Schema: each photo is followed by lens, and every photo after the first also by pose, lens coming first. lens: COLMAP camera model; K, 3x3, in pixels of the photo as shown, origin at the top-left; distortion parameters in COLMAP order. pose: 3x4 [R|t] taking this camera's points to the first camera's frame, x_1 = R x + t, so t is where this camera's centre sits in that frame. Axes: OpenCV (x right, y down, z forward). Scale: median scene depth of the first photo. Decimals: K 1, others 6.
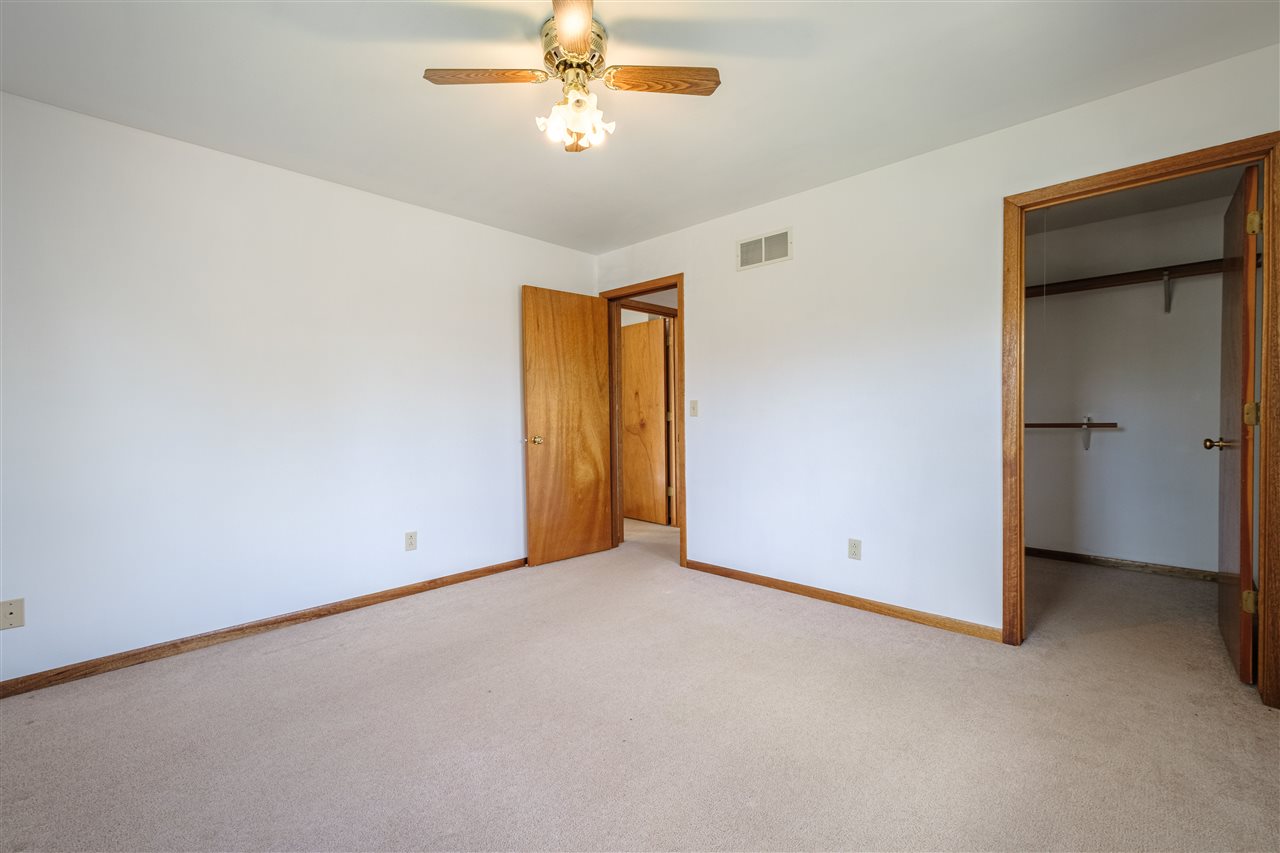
lens RADIAL K [[558.8, 0, 633.9], [0, 558.8, 424.8], [0, 0, 1]] dist [0.025951, -0.002188]
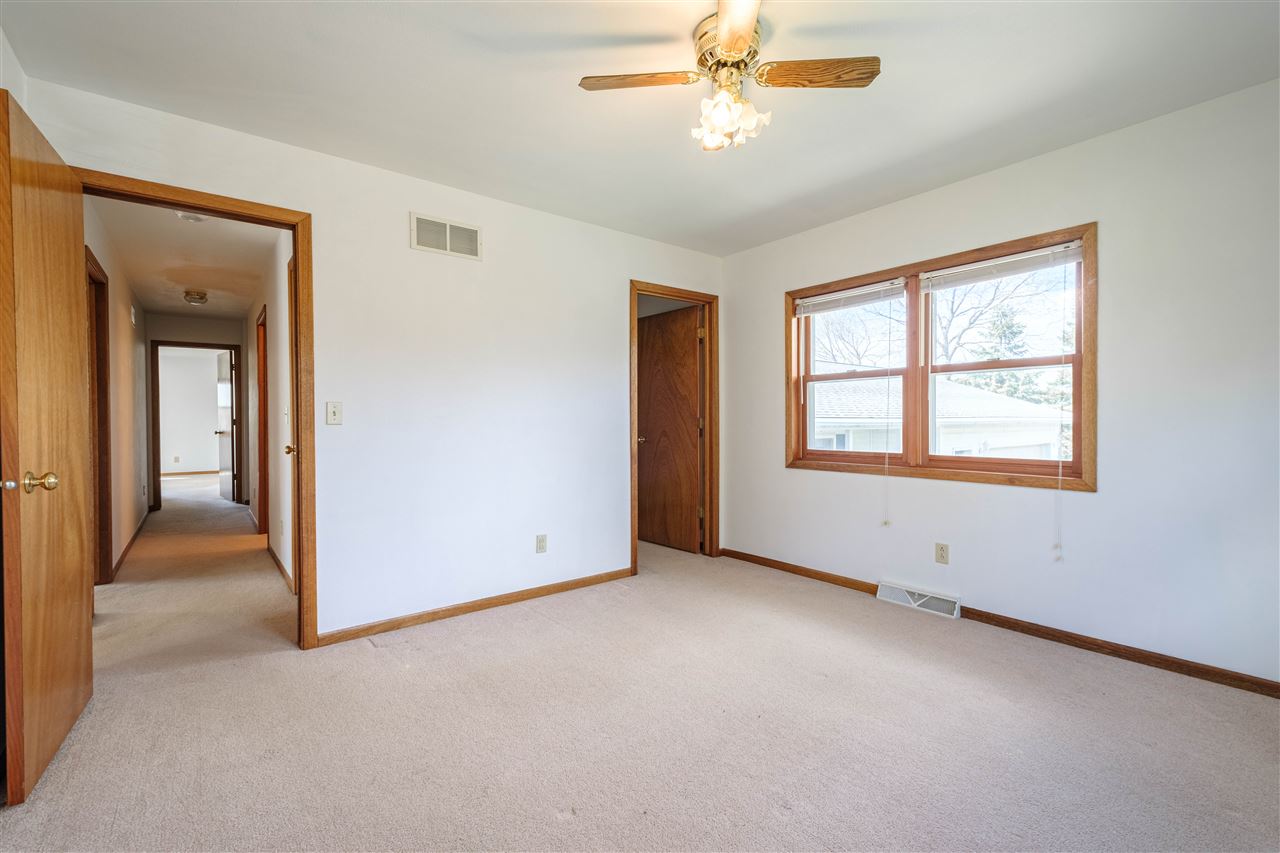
lens RADIAL K [[558.8, 0, 639.4], [0, 558.8, 425.8], [0, 0, 1]] dist [0.025951, -0.002188]
pose [[0.130968, 0.000821, 0.991386, -0.612126], [0.018579, 0.999822, -0.003282, -0.005111], [-0.991212, 0.018849, 0.130930, 0.588314]]
